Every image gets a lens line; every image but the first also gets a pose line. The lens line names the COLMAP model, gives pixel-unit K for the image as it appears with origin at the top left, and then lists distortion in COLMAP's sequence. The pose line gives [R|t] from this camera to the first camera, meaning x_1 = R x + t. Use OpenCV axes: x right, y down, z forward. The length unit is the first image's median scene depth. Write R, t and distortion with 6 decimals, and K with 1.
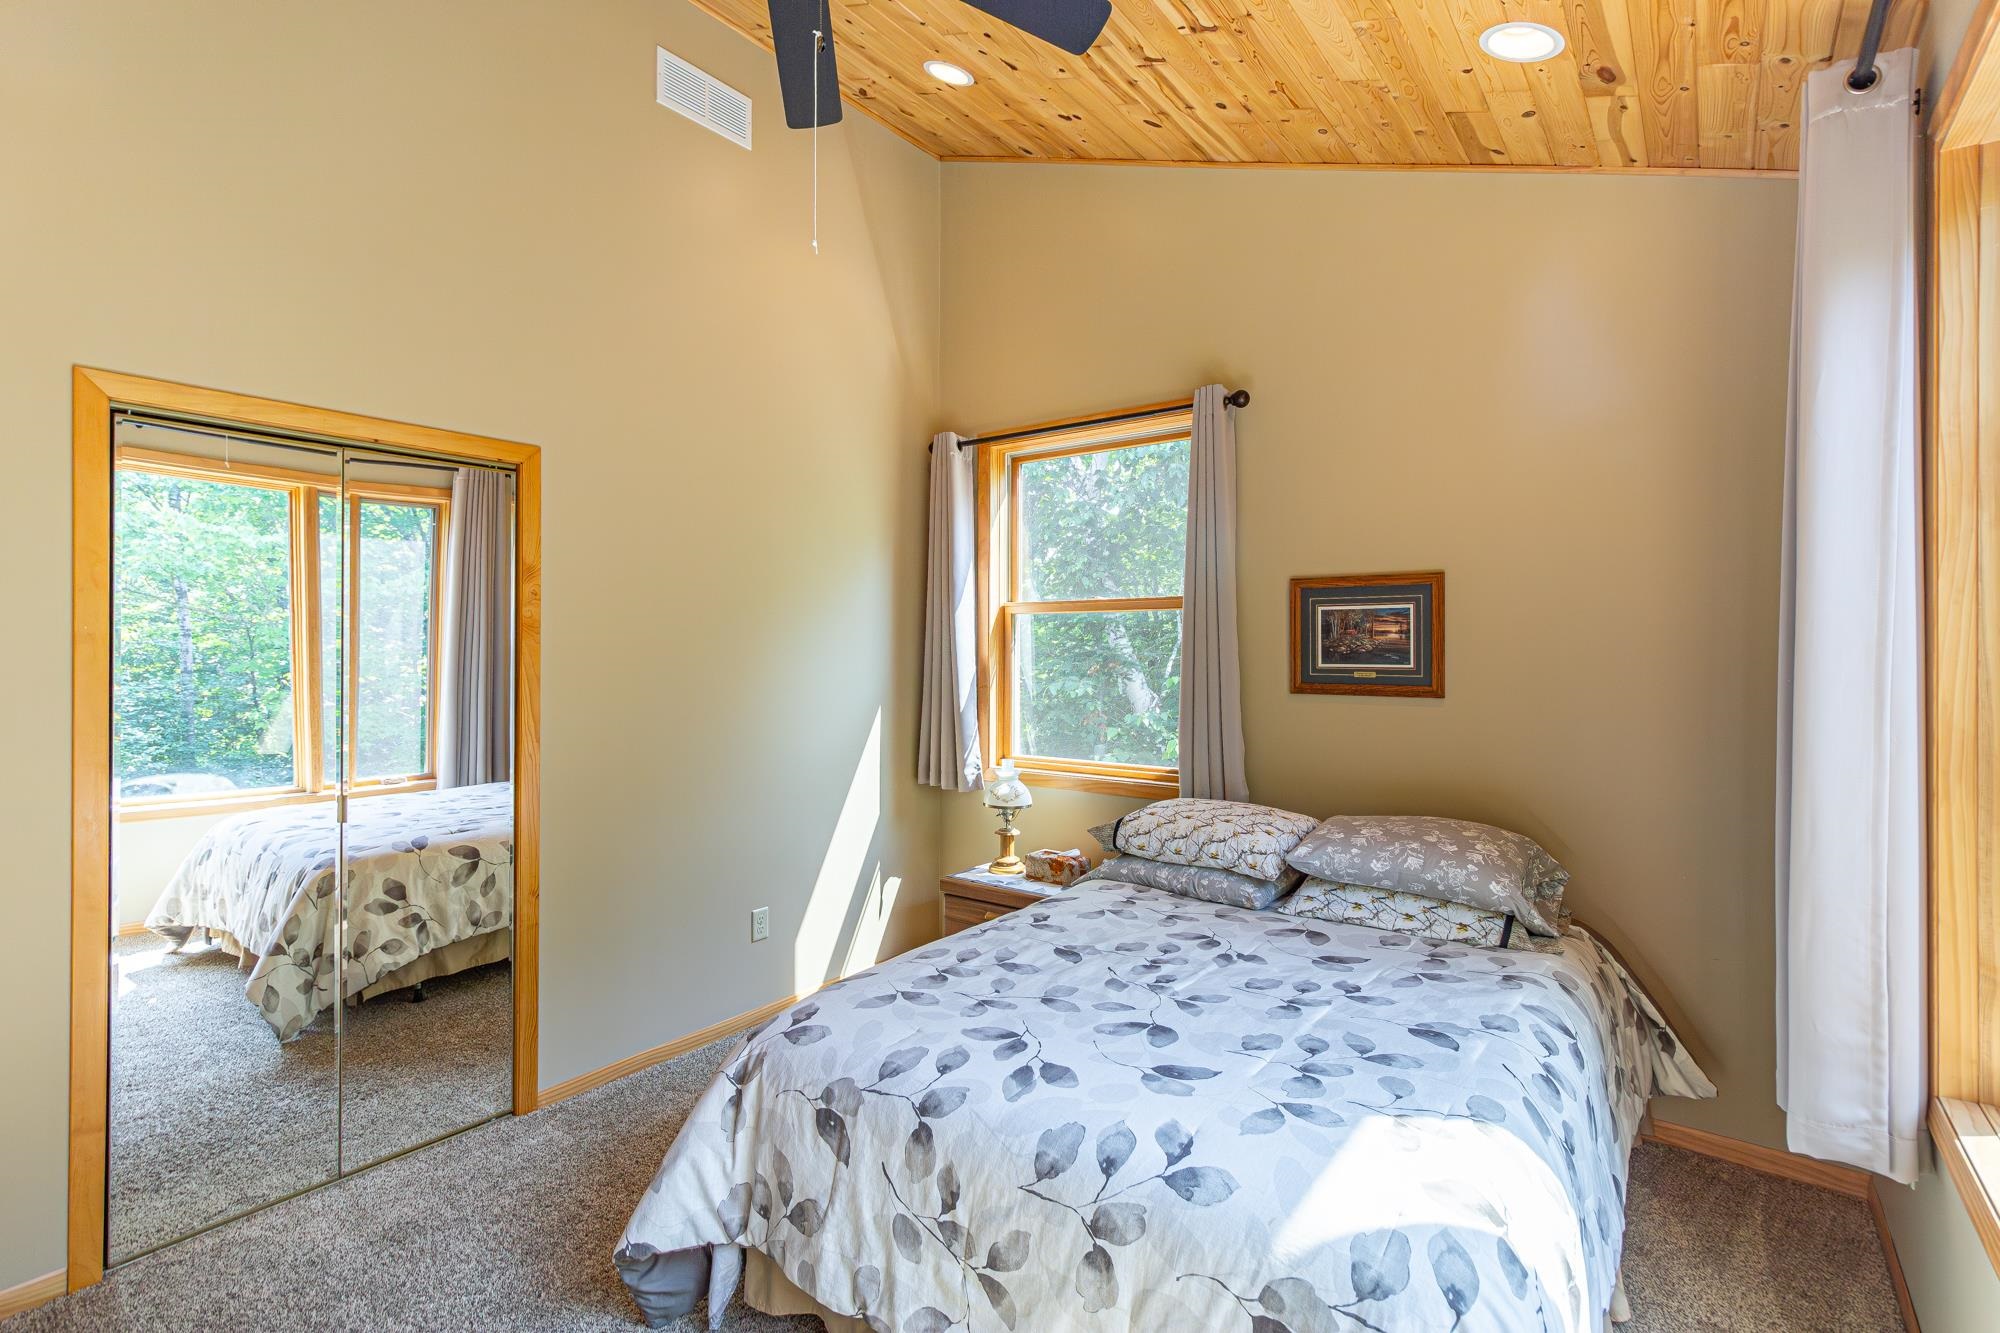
lens RADIAL K [[950.7, 0, 1001.3], [0, 950.7, 654.0], [0, 0, 1]] dist [0.000871, 0.001374]
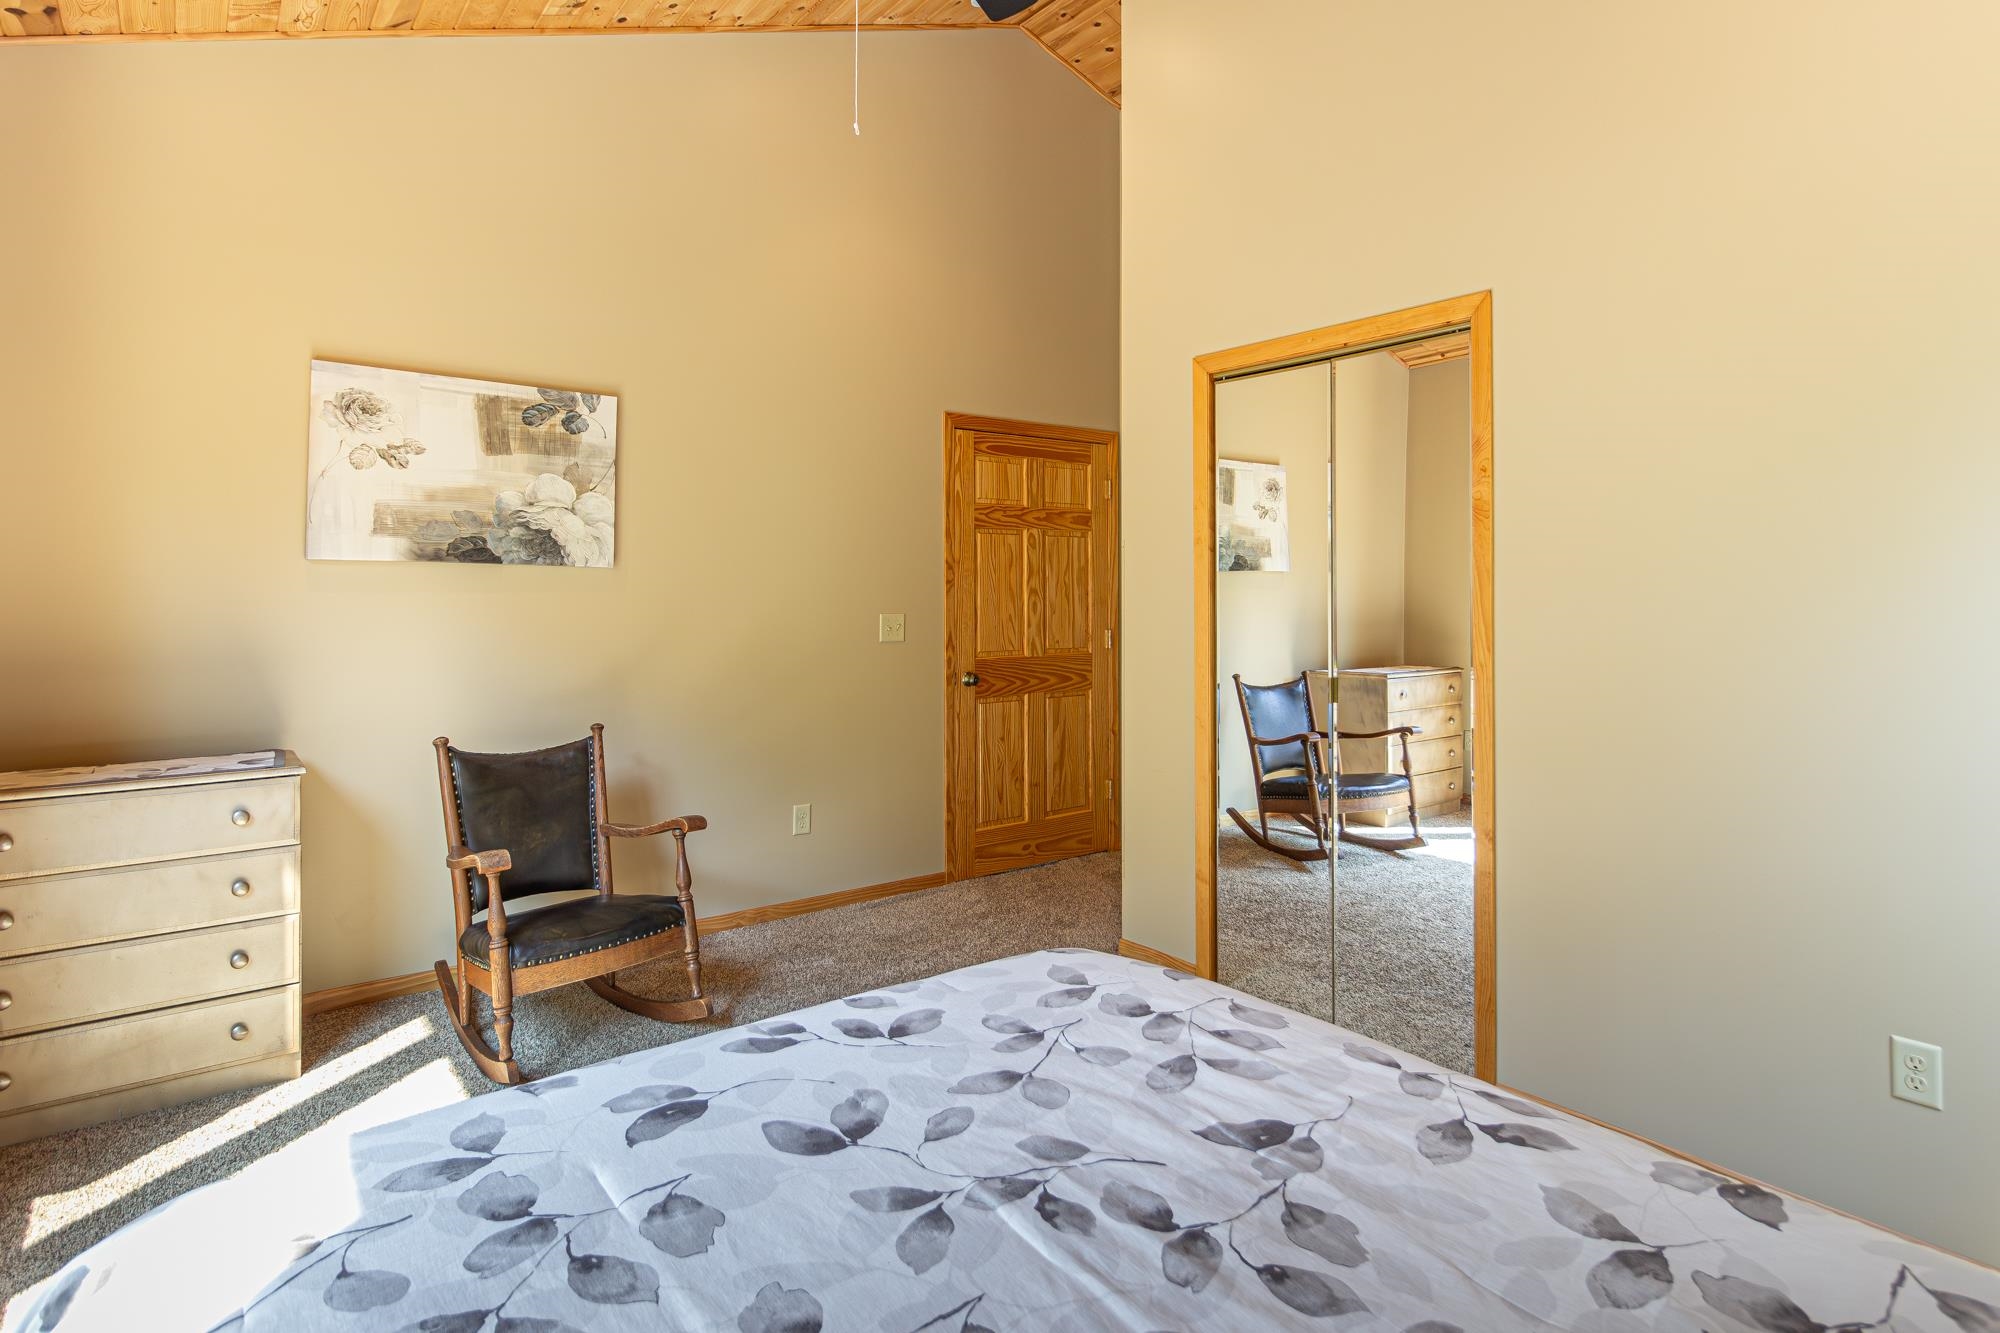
lens RADIAL K [[1070.0, 0, 1029.8], [0, 1070.0, 584.1], [0, 0, 1]] dist [-0.000682, -0.000881]
pose [[-0.262685, -0.003027, -0.964877, 0.675854], [-0.002557, 0.999994, -0.002441, 0.052348], [0.964878, 0.001827, -0.262691, 1.147114]]
